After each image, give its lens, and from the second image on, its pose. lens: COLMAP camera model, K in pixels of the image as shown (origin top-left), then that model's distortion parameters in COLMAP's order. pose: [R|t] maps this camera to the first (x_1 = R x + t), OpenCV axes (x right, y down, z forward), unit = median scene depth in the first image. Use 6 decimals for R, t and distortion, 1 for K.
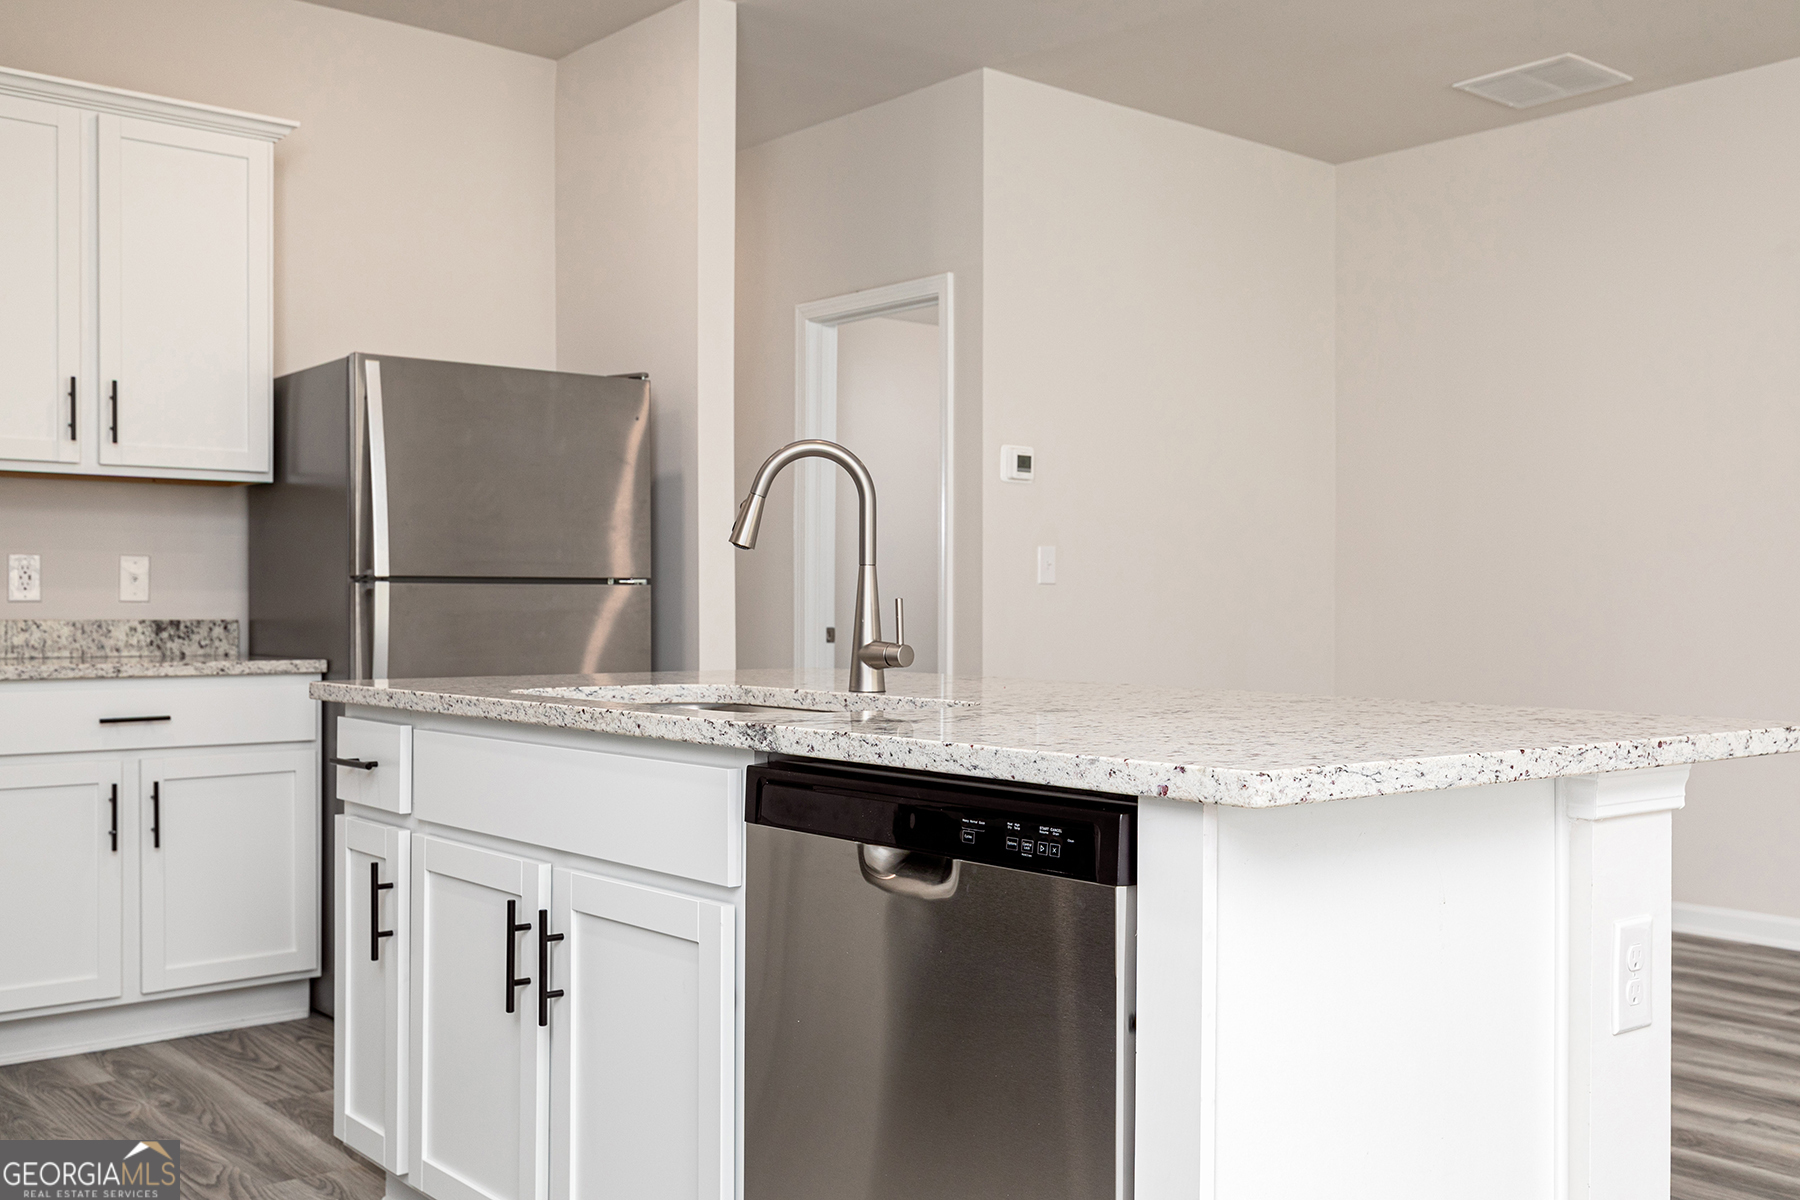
lens RADIAL K [[1743.6, 0, 900.0], [0, 1743.6, 600.0], [0, 0, 1]] dist [0.016708, 0.002013]
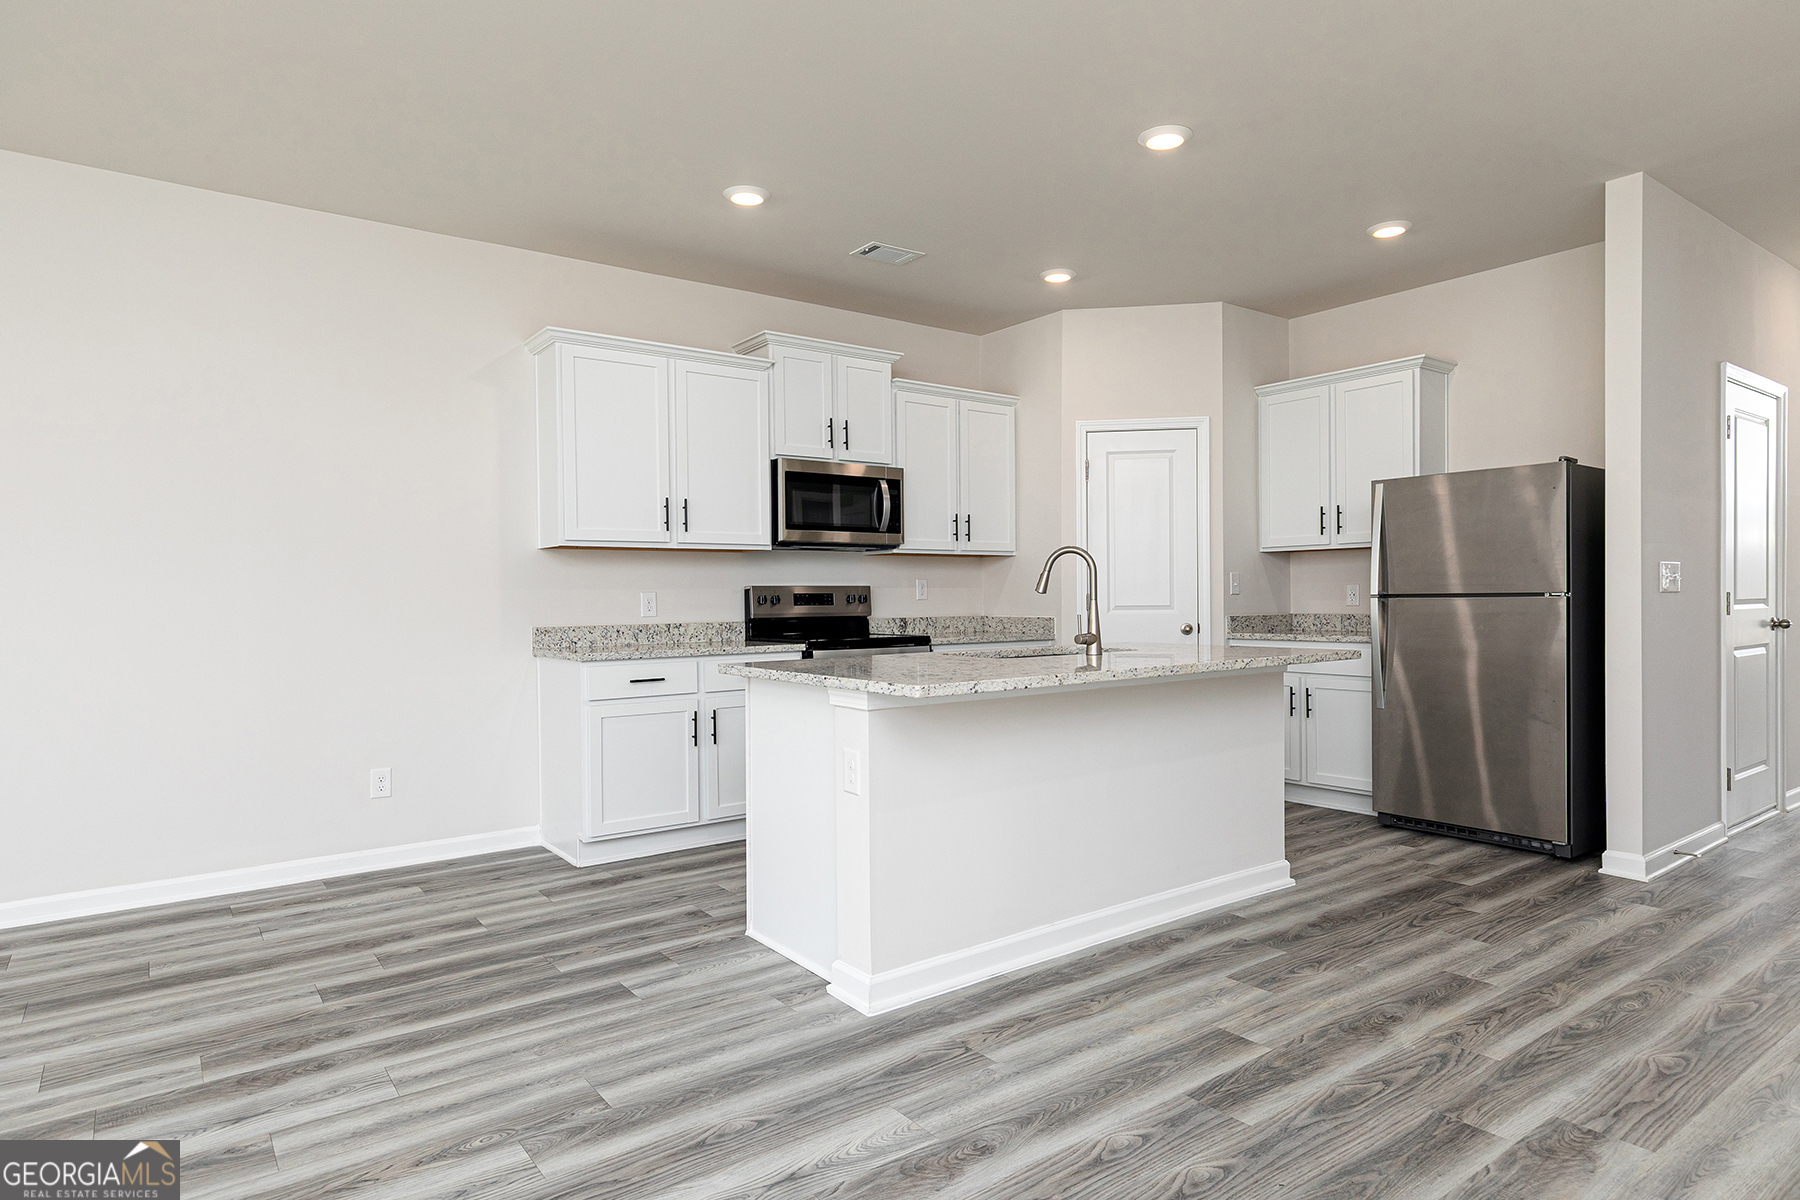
lens RADIAL K [[1023.4, 0, 900.0], [0, 1023.4, 600.0], [0, 0, 1]] dist [0.005944, 0.000477]
pose [[-0.060084, 0.000719, -0.998193, 0.841381], [0.013863, 0.999904, -0.000115, -0.014322], [0.998097, -0.013845, -0.060088, 0.516614]]
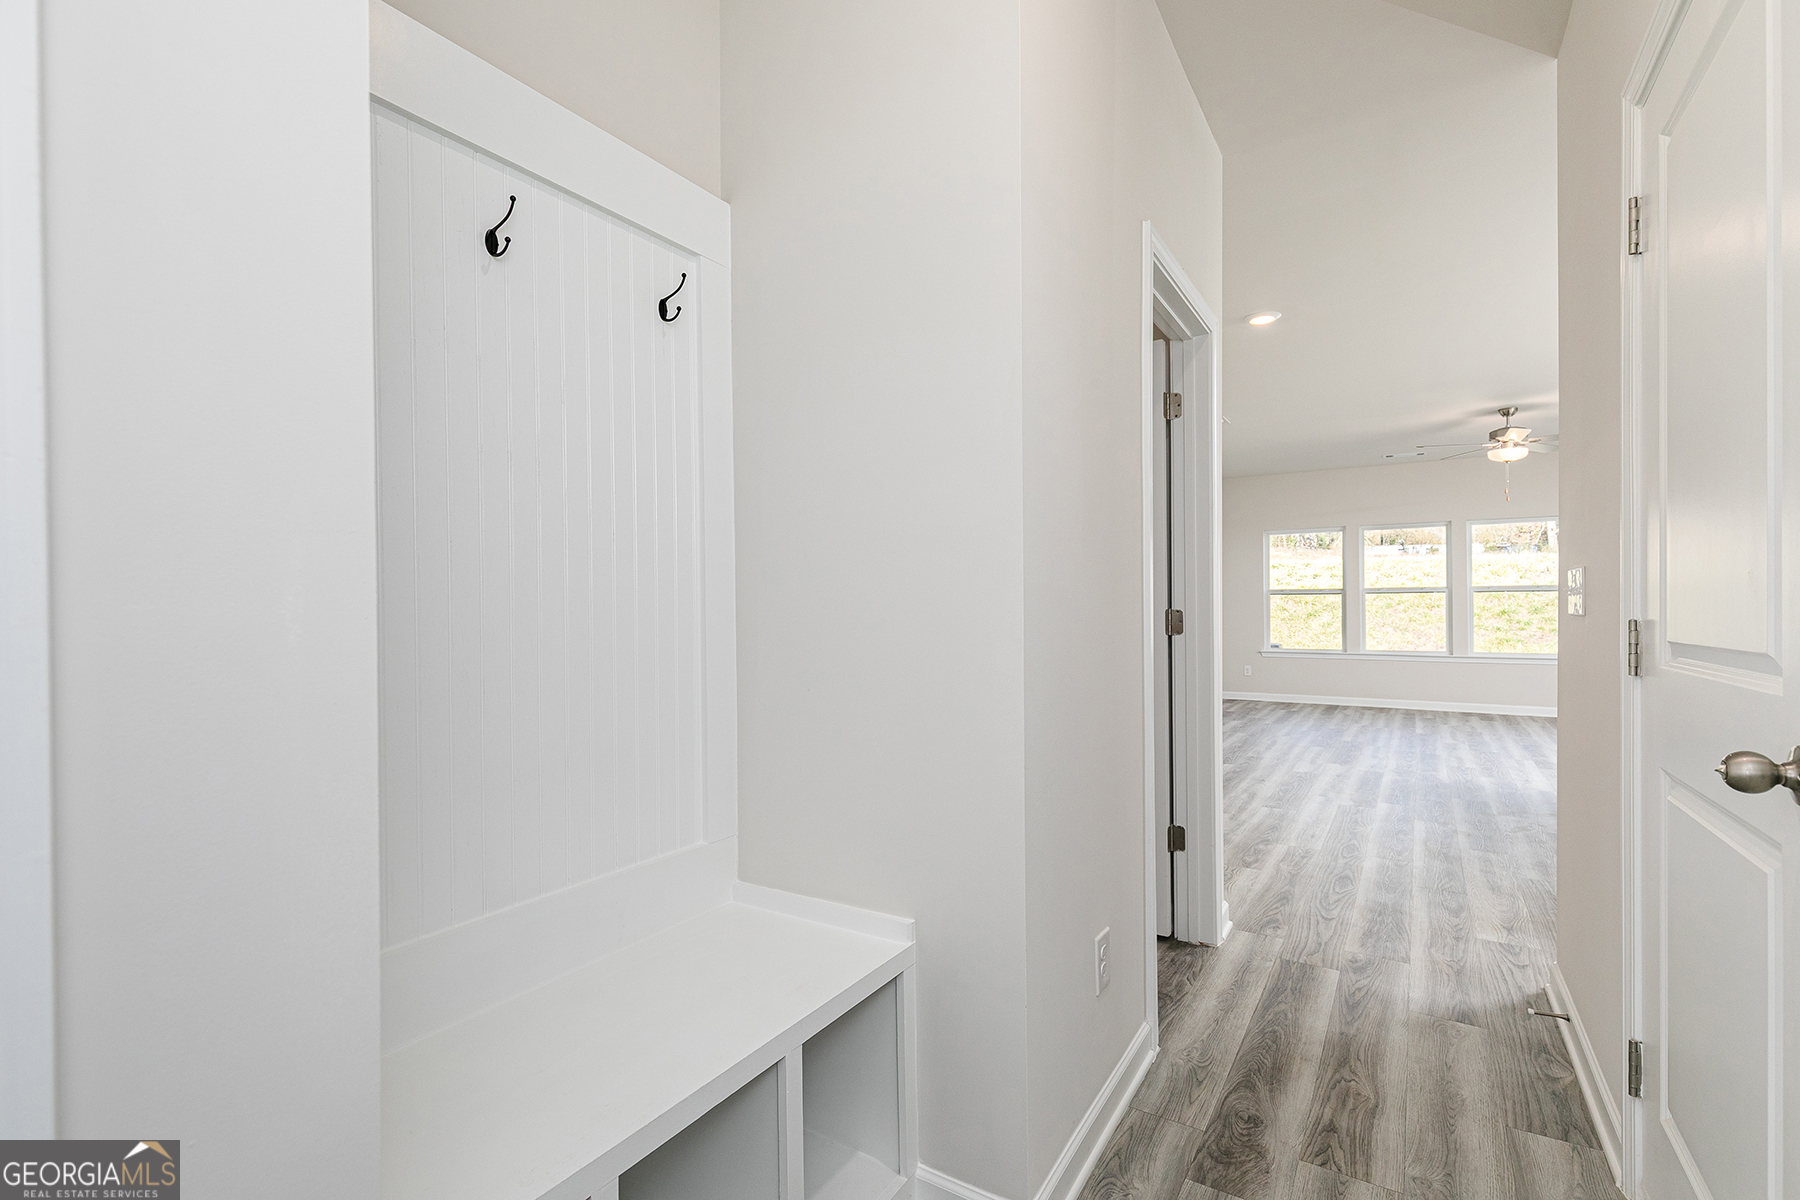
lens RADIAL K [[801.3, 0, 899.3], [0, 801.3, 612.8], [0, 0, 1]] dist [0.001962, 0.000080]
pose [[-0.295519, -0.009004, 0.955295, -0.486694], [-0.001129, 0.999958, 0.009075, -0.019143], [-0.955336, 0.001603, -0.295516, 1.696194]]
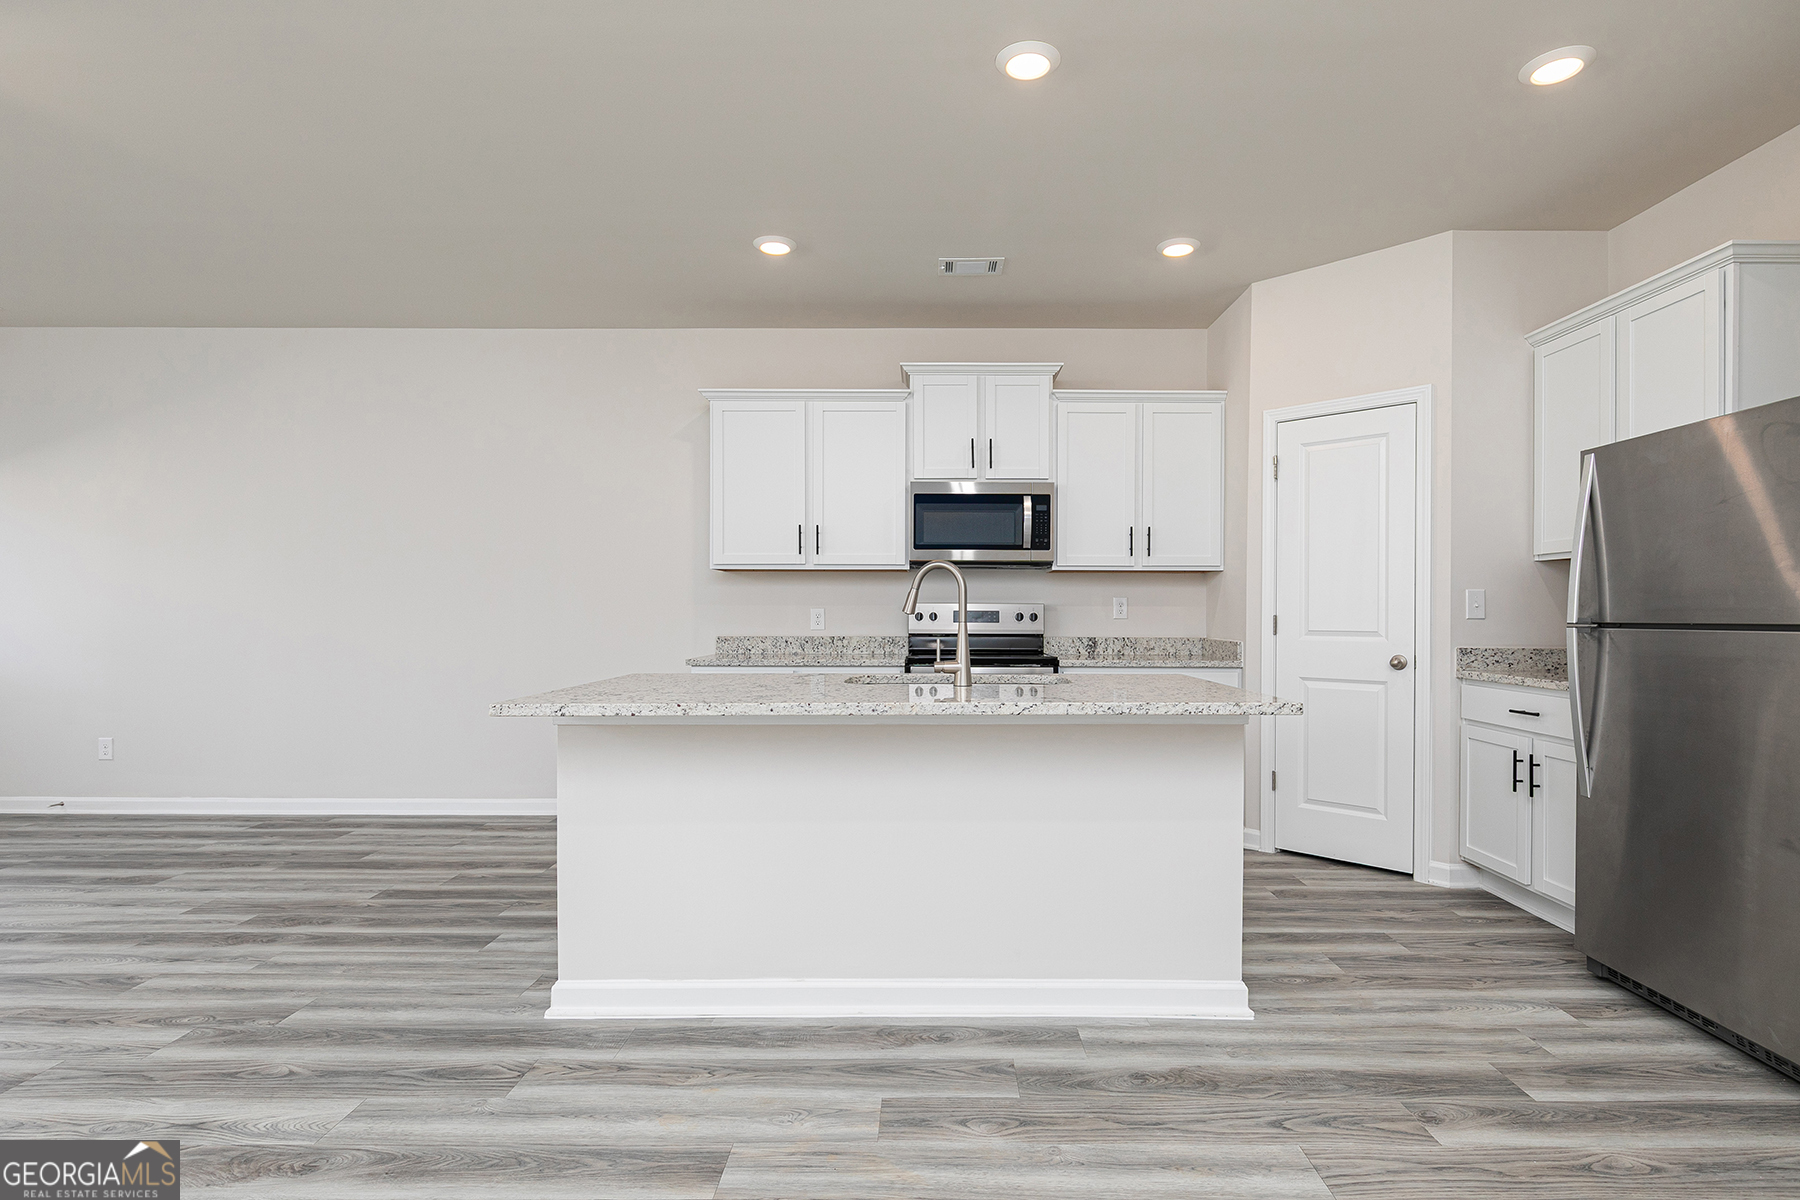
lens RADIAL K [[898.6, 0, 926.2], [0, 898.6, 611.2], [0, 0, 1]] dist [-0.001342, -0.000650]
pose [[-0.644323, -0.006282, -0.764728, 0.495833], [-0.002359, 0.999978, -0.006226, -0.016396], [0.764750, -0.002208, -0.644324, 1.018638]]
